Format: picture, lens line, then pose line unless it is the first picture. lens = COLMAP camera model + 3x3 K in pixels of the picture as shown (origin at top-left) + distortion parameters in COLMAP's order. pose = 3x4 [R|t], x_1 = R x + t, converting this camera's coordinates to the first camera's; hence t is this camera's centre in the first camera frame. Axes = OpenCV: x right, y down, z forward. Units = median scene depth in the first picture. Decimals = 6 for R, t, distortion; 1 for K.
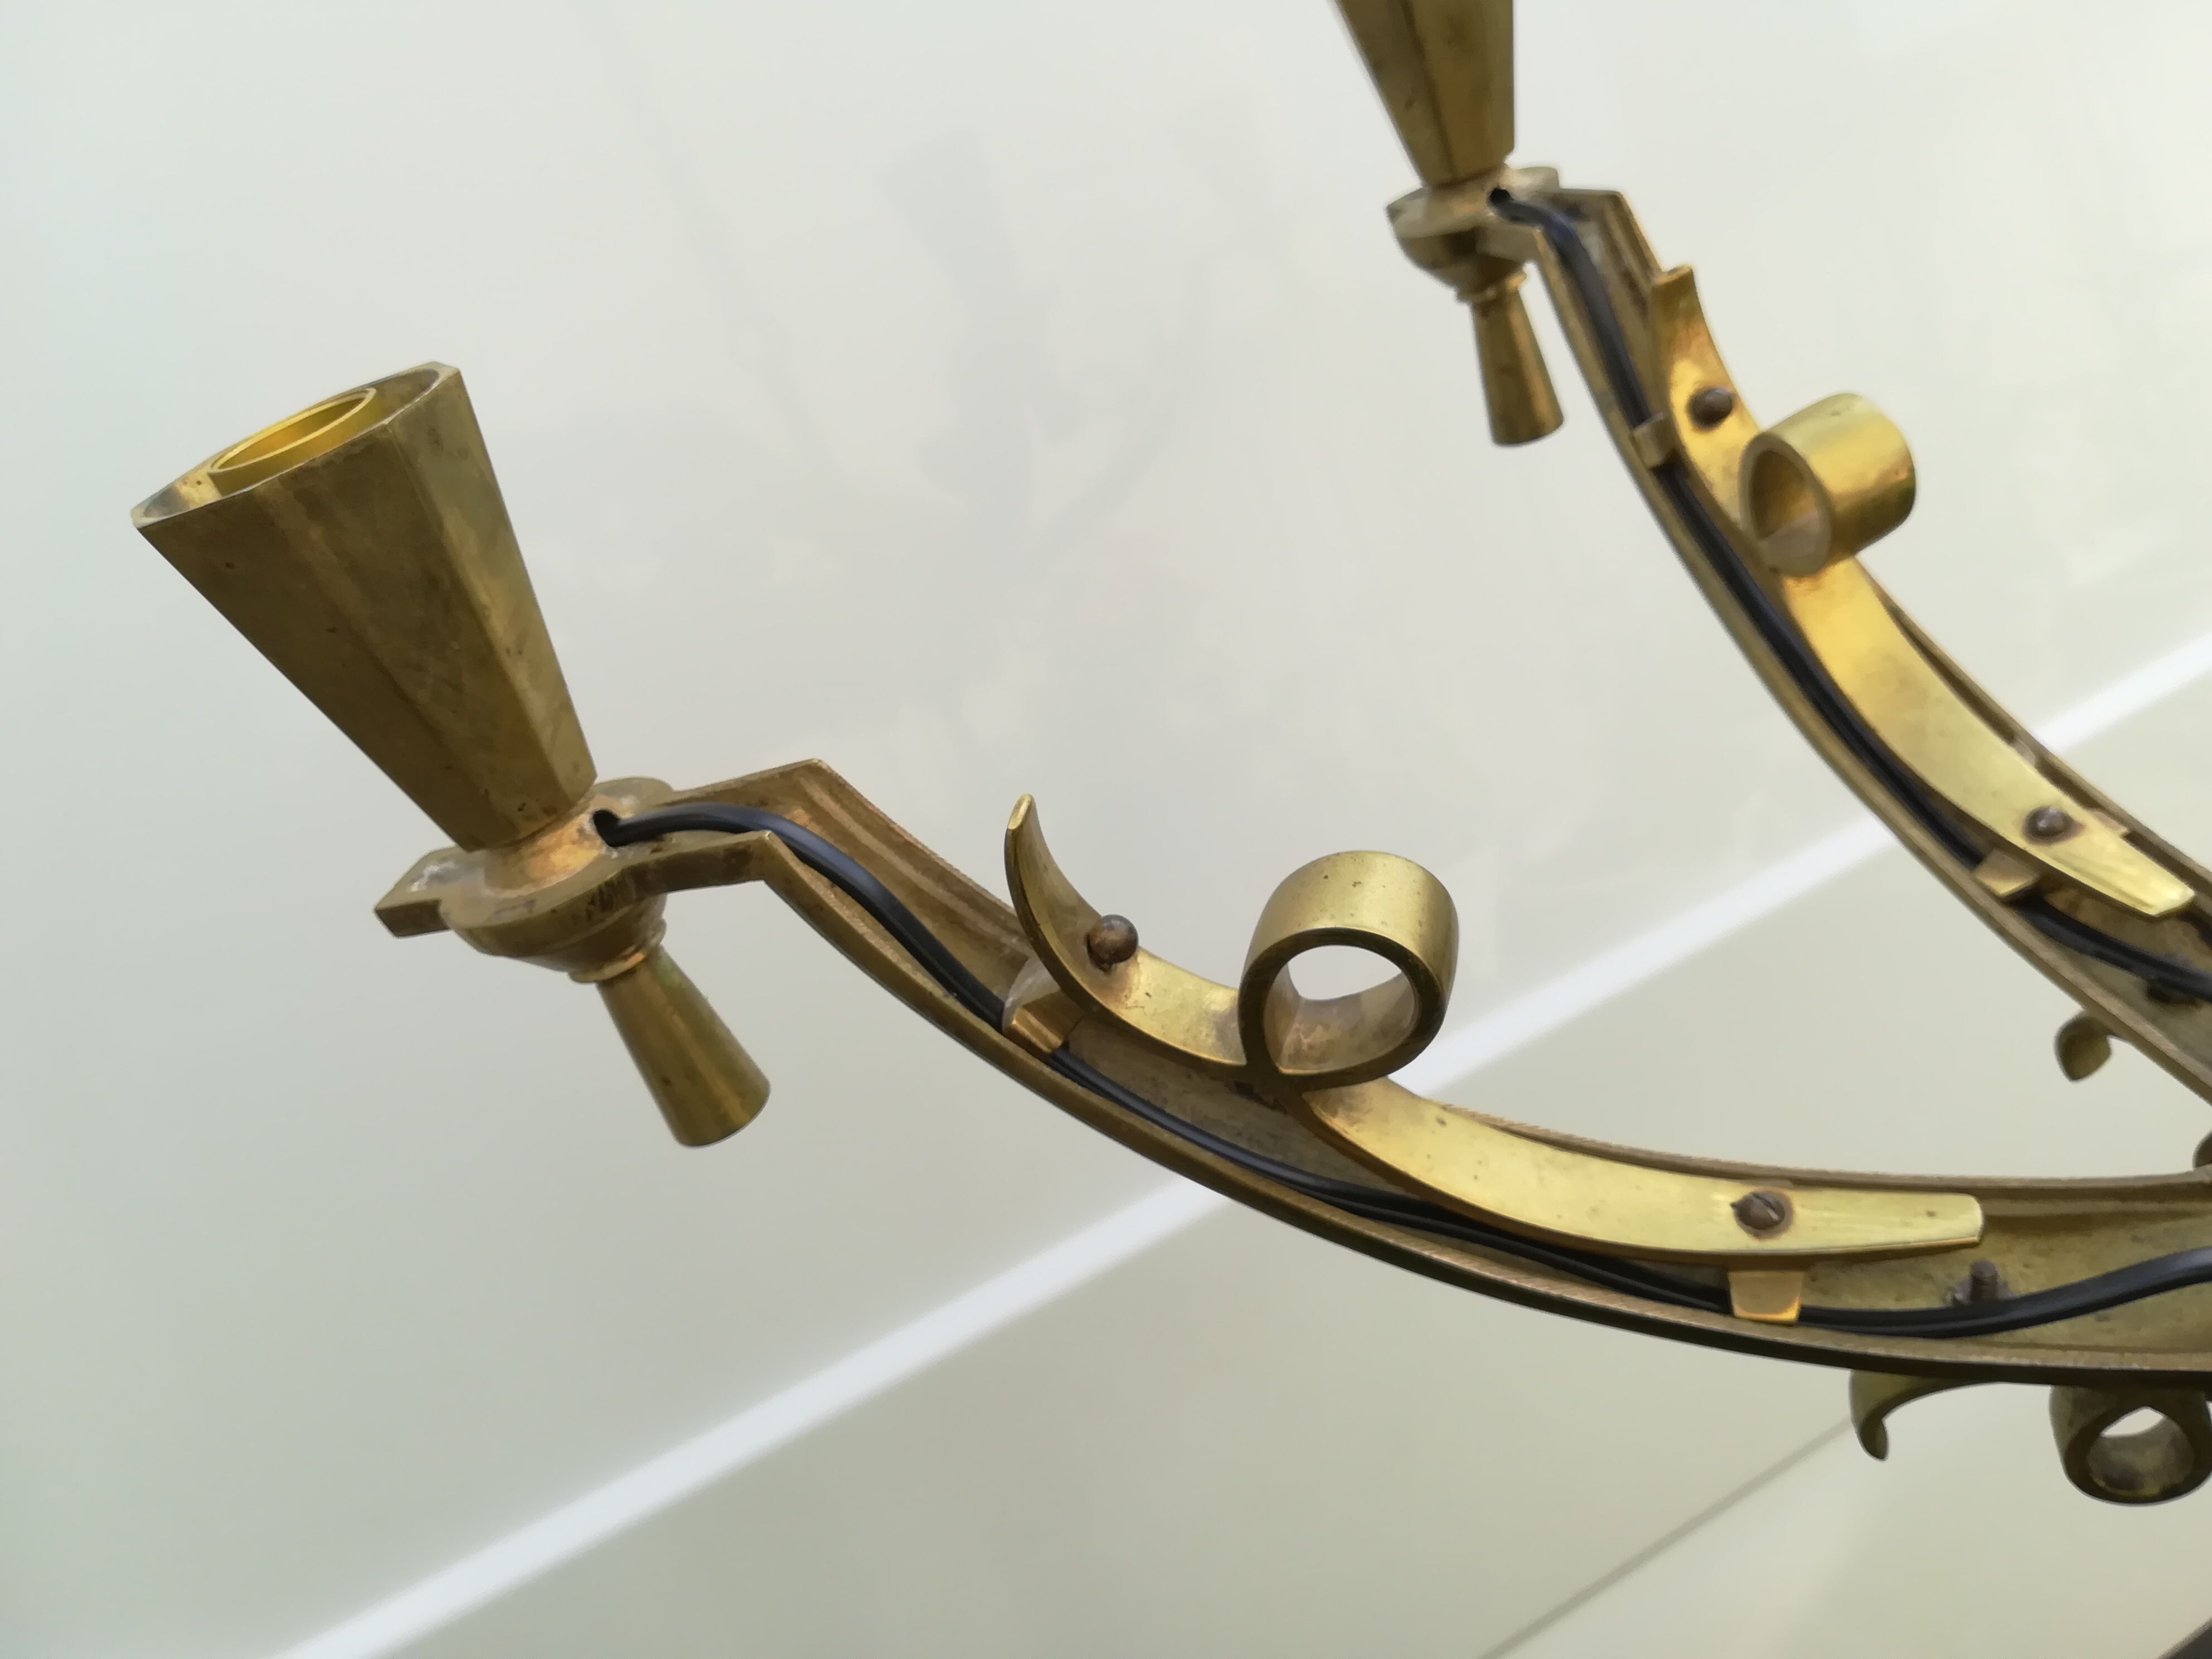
lens RADIAL K [[1748.4, 0, 1050.3], [0, 1748.4, 846.6], [0, 0, 1]] dist [0.043404, -0.072640]
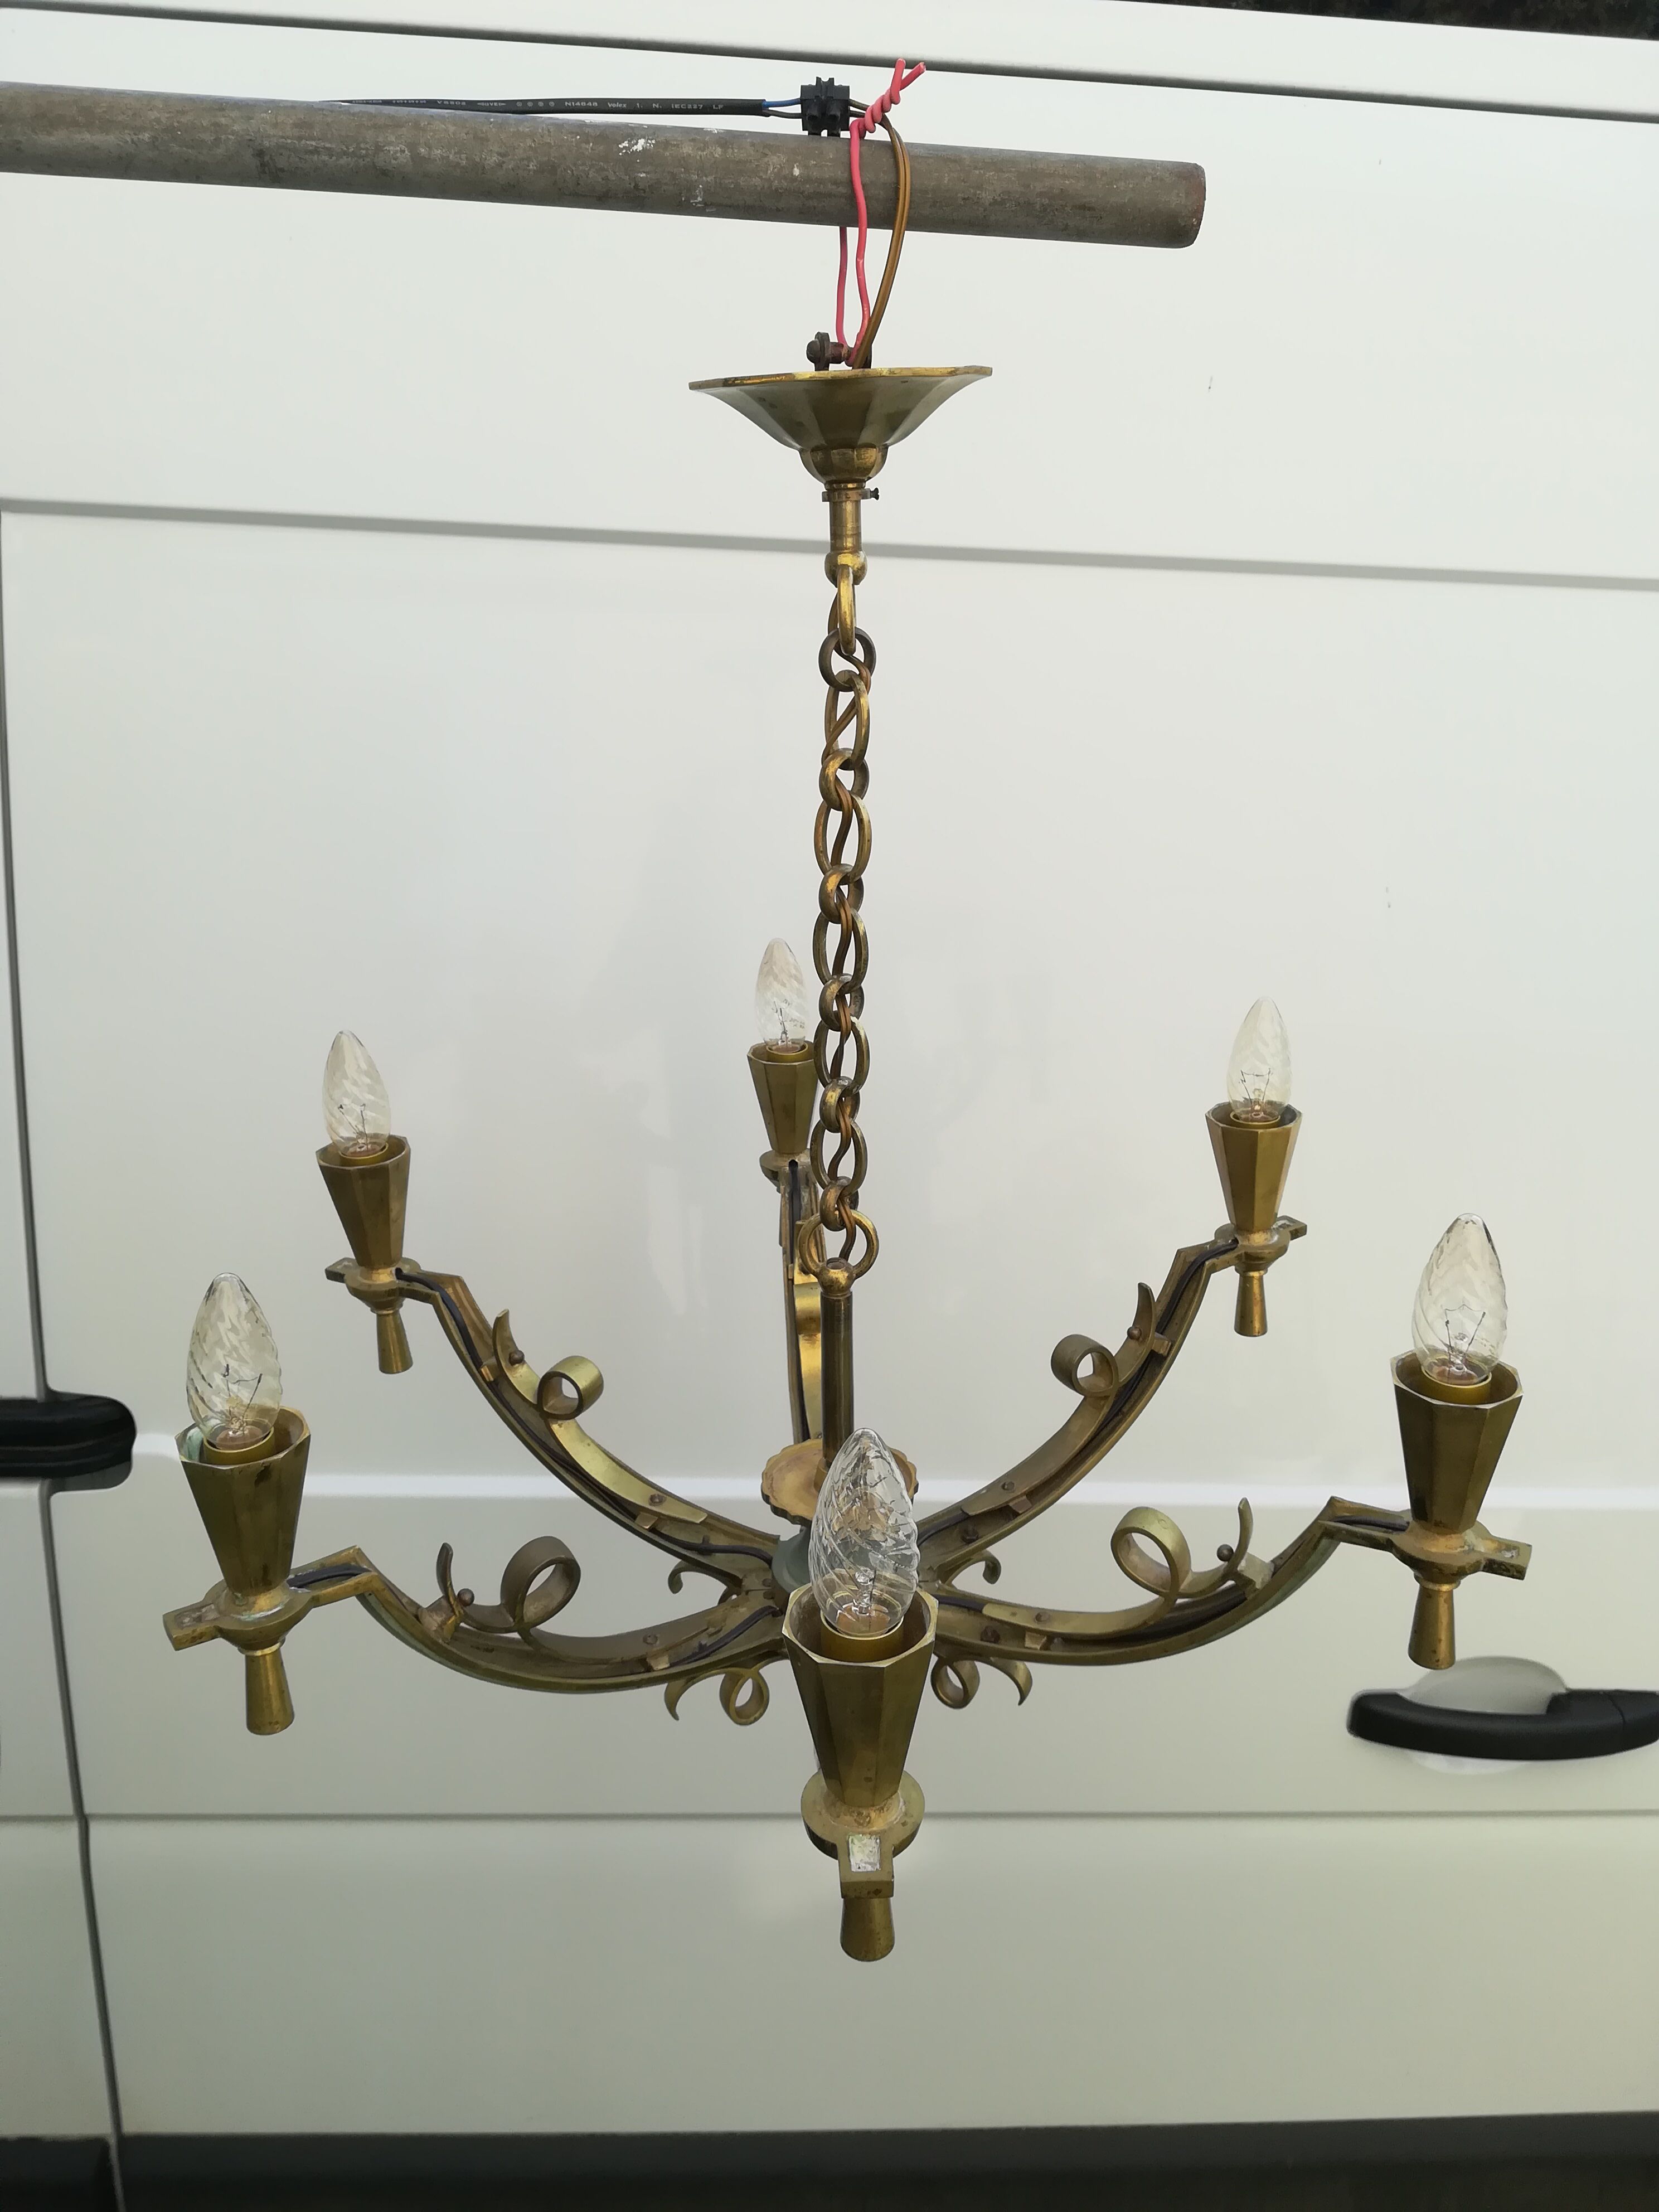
lens RADIAL K [[1748.4, 0, 817.8], [0, 1748.4, 1069.7], [0, 0, 1]] dist [0.043404, -0.072640]
pose [[0.930265, 0.362695, -0.055309, 0.573015], [-0.366878, 0.918506, -0.147467, -0.175783], [-0.002684, 0.157475, 0.987519, -2.525546]]
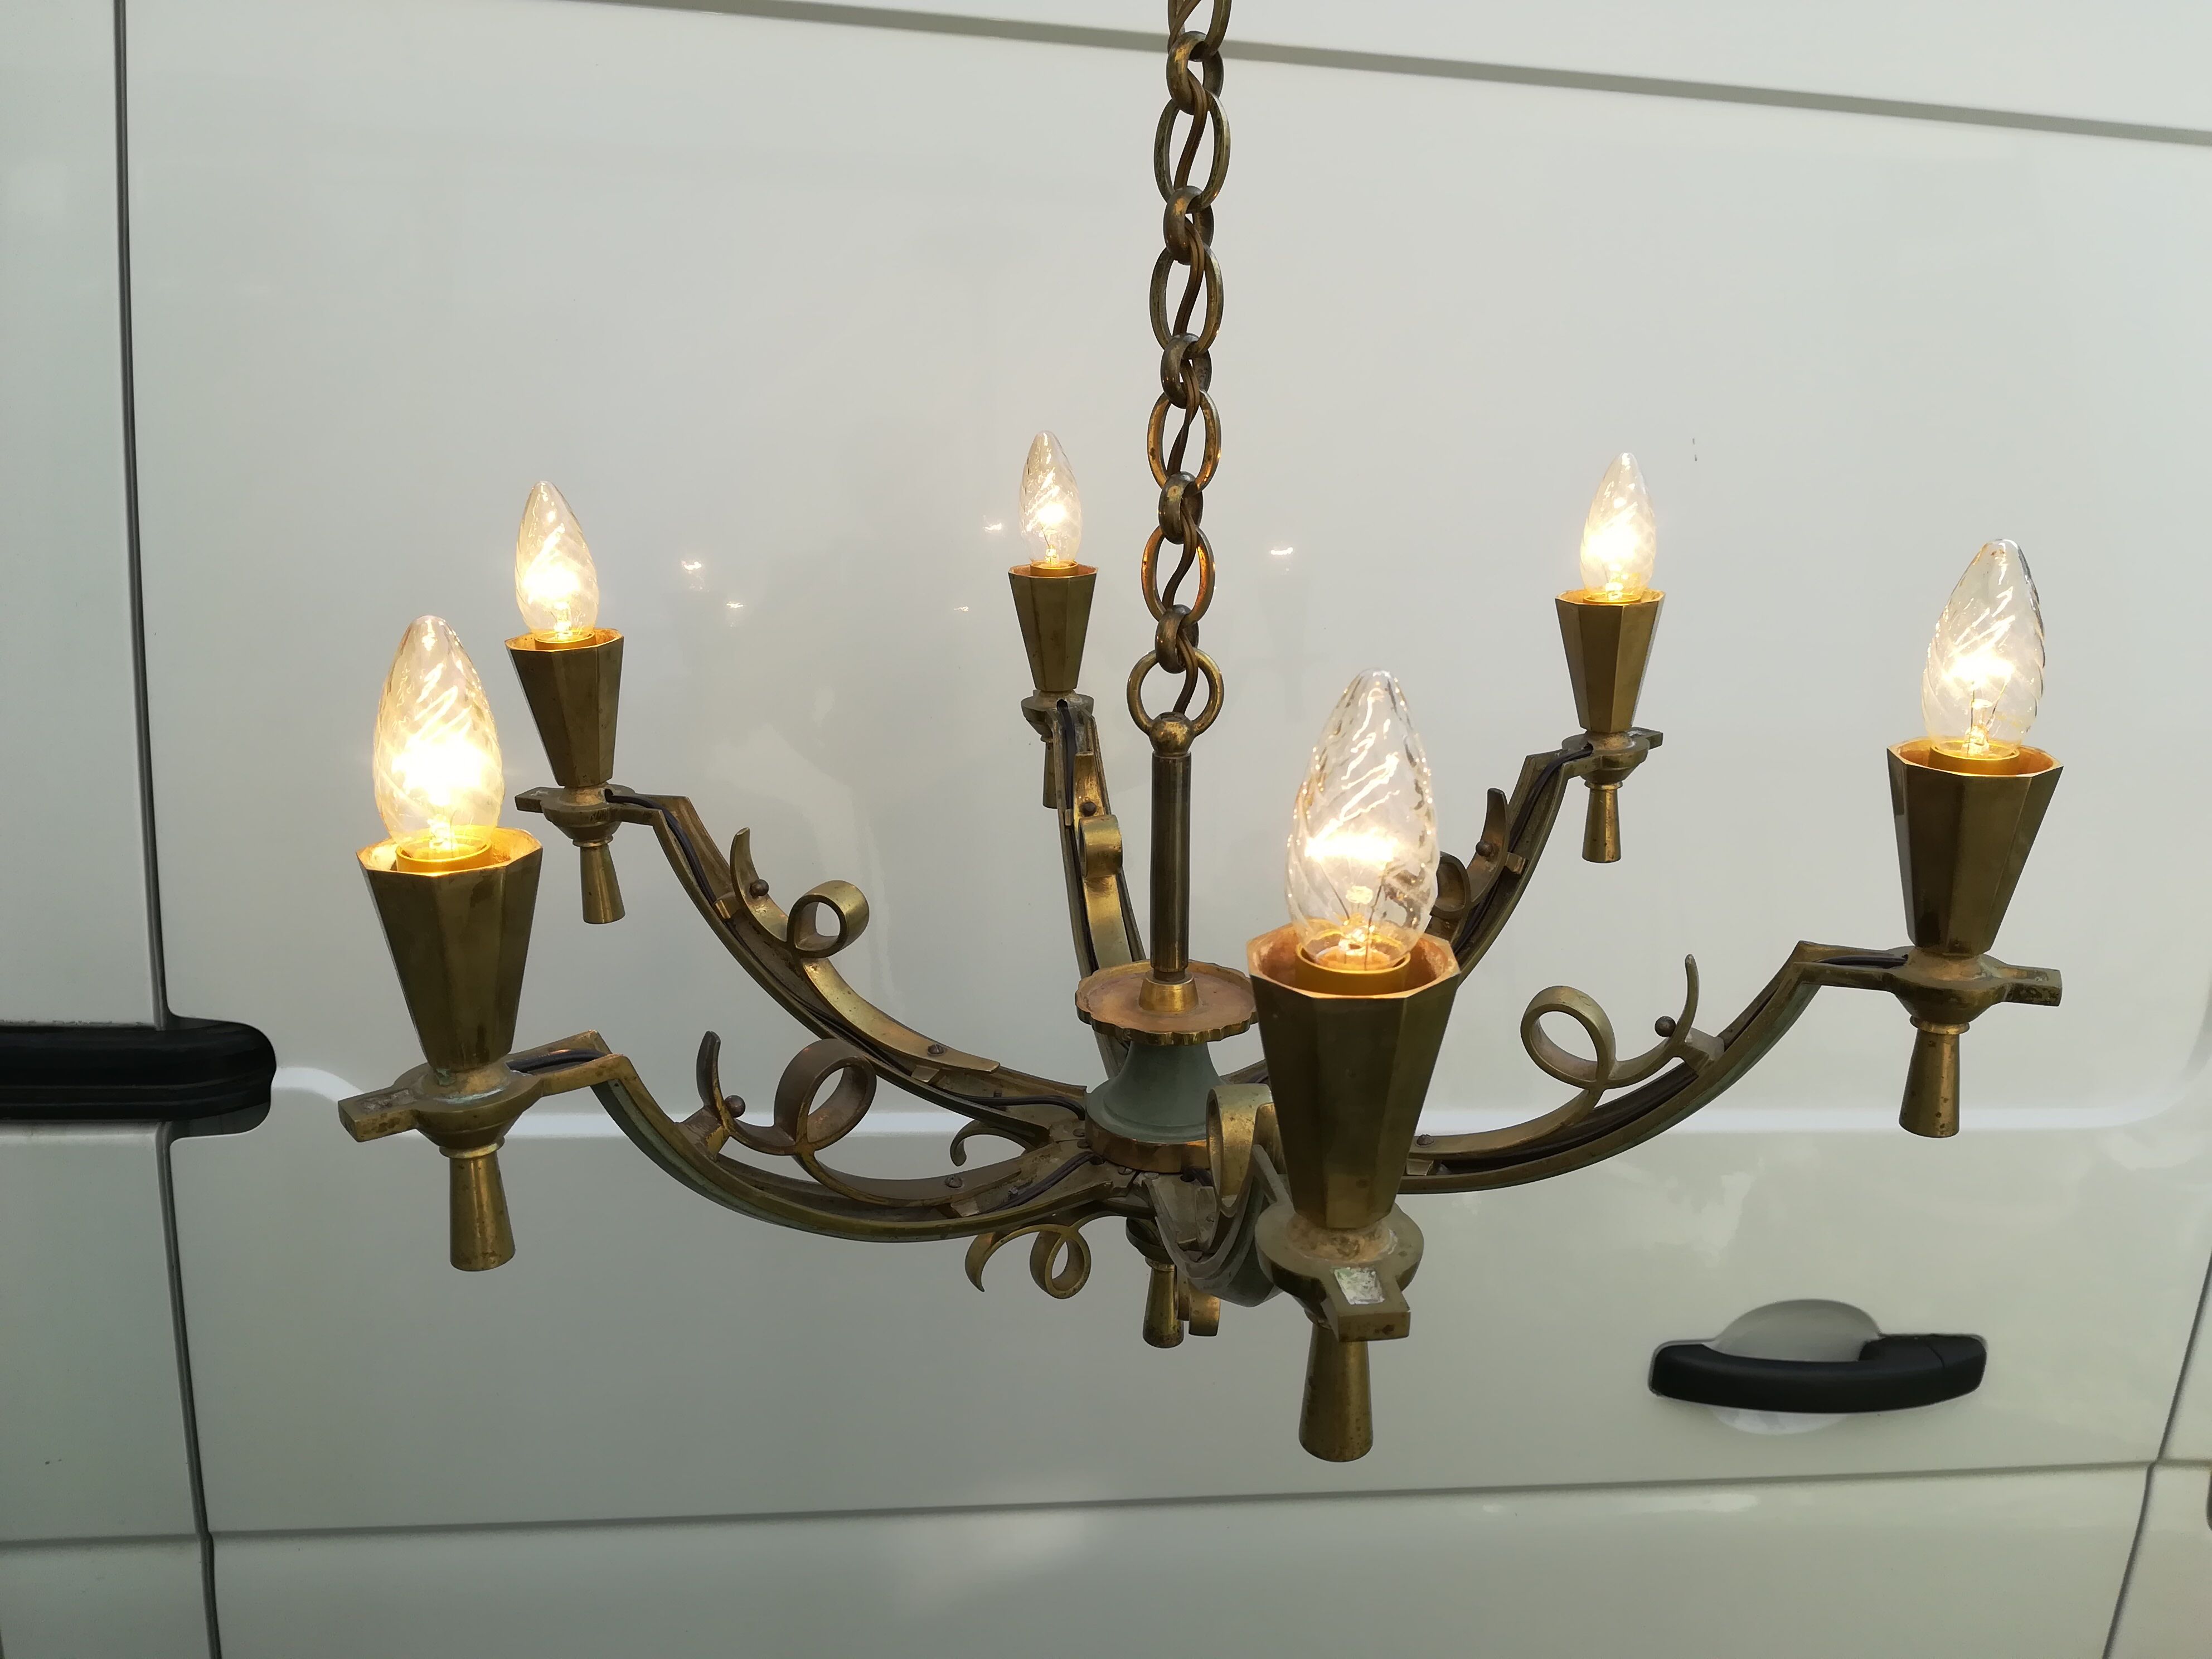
lens RADIAL K [[1748.4, 0, 1106.0], [0, 1748.4, 816.3], [0, 0, 1]] dist [0.043404, -0.072640]
pose [[0.939034, 0.343269, 0.019557, 0.470338], [-0.331761, 0.919553, -0.210613, 0.358800], [-0.090280, 0.191284, 0.977374, -1.882320]]
